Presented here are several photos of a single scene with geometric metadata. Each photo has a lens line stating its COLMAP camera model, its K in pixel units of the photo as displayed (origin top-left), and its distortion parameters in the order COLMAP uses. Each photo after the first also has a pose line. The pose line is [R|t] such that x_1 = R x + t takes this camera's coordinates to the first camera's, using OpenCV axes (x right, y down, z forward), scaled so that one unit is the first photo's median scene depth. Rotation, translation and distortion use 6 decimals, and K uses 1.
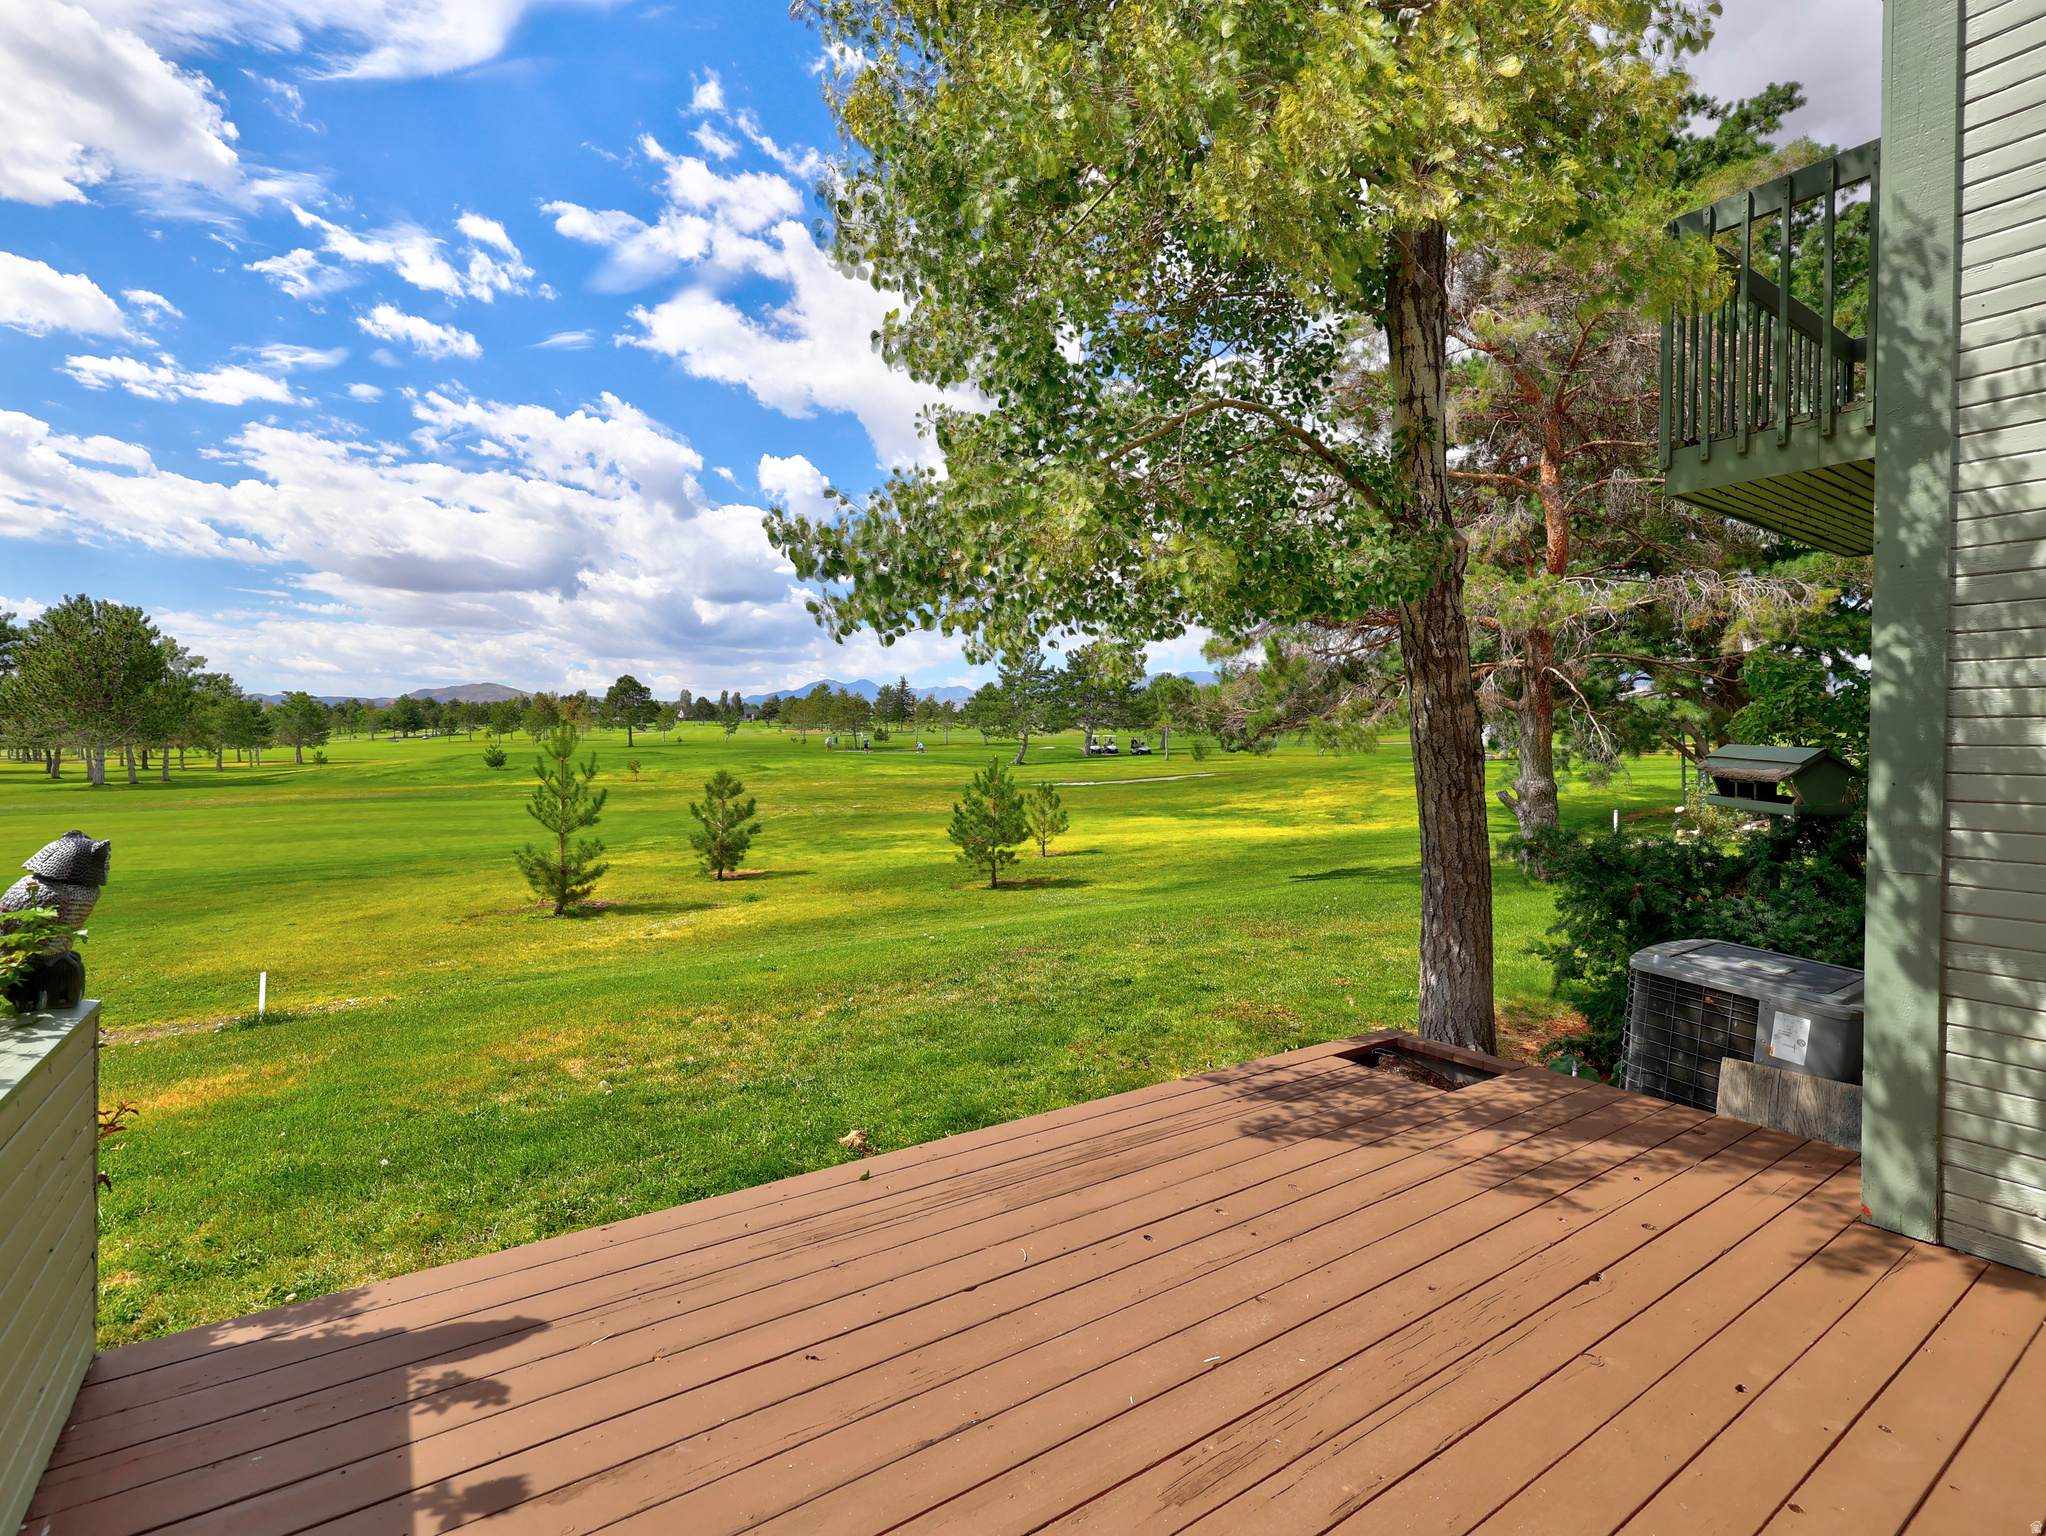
lens RADIAL K [[964.3, 0, 1026.3], [0, 964.3, 760.4], [0, 0, 1]] dist [-0.009132, -0.001785]
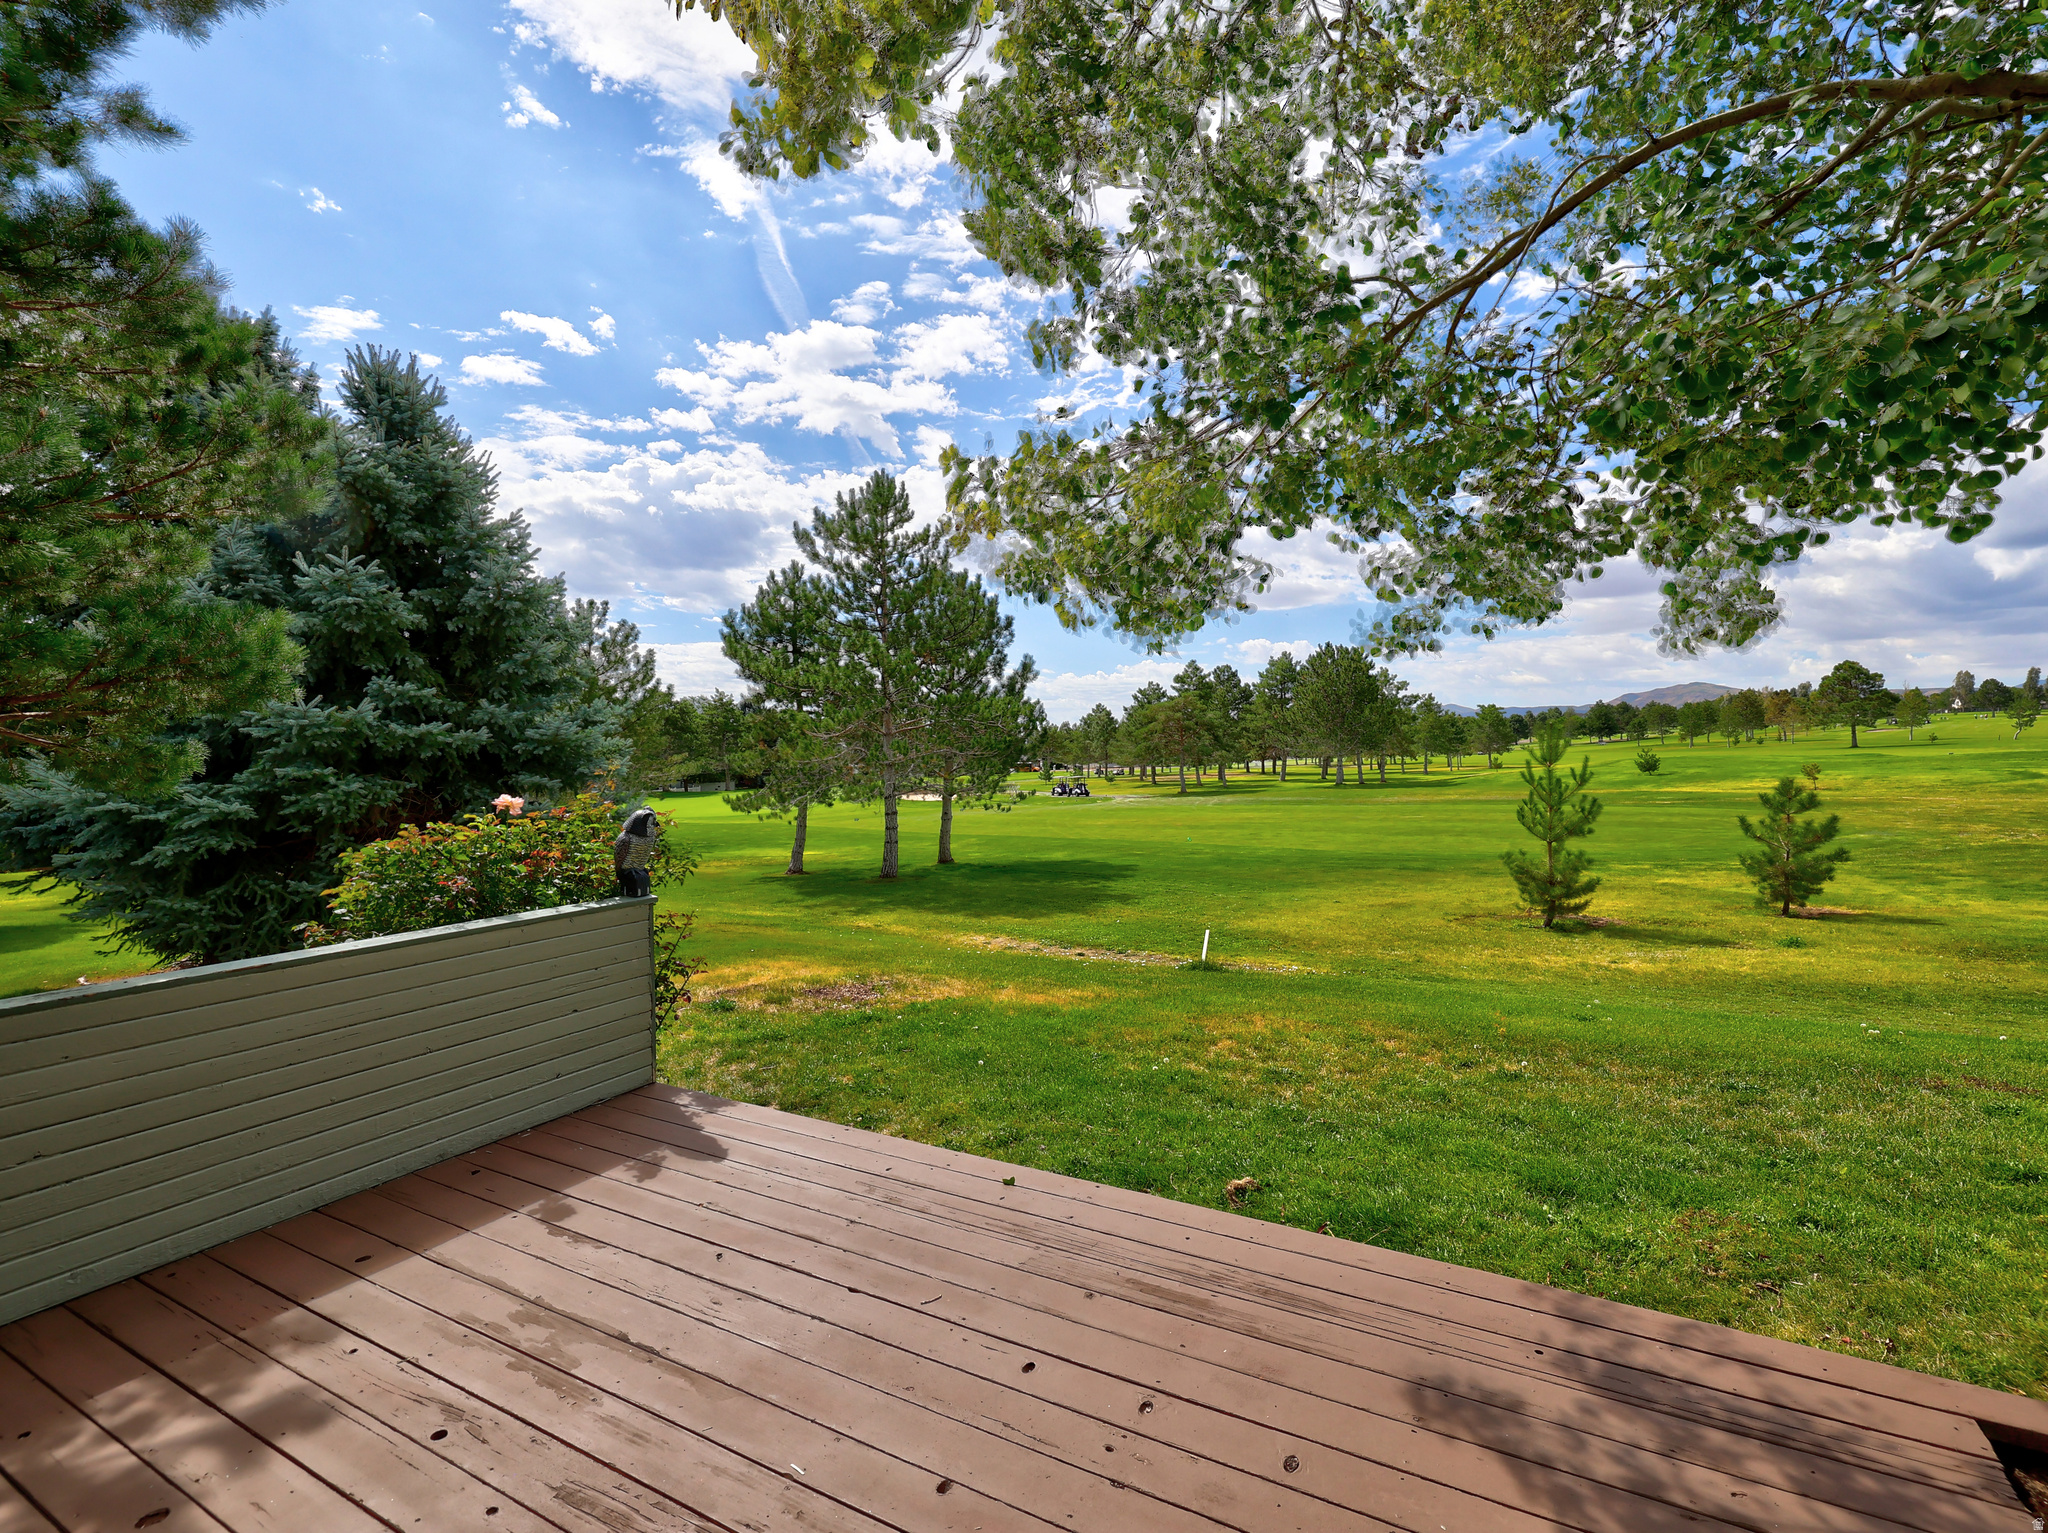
lens RADIAL K [[965.3, 0, 1027.9], [0, 965.3, 758.6], [0, 0, 1]] dist [-0.009132, -0.001785]
pose [[0.436005, -0.008810, -0.899901, 0.152404], [0.002576, 0.999960, -0.008541, 0.000037], [0.899941, 0.001406, 0.436010, 0.118496]]
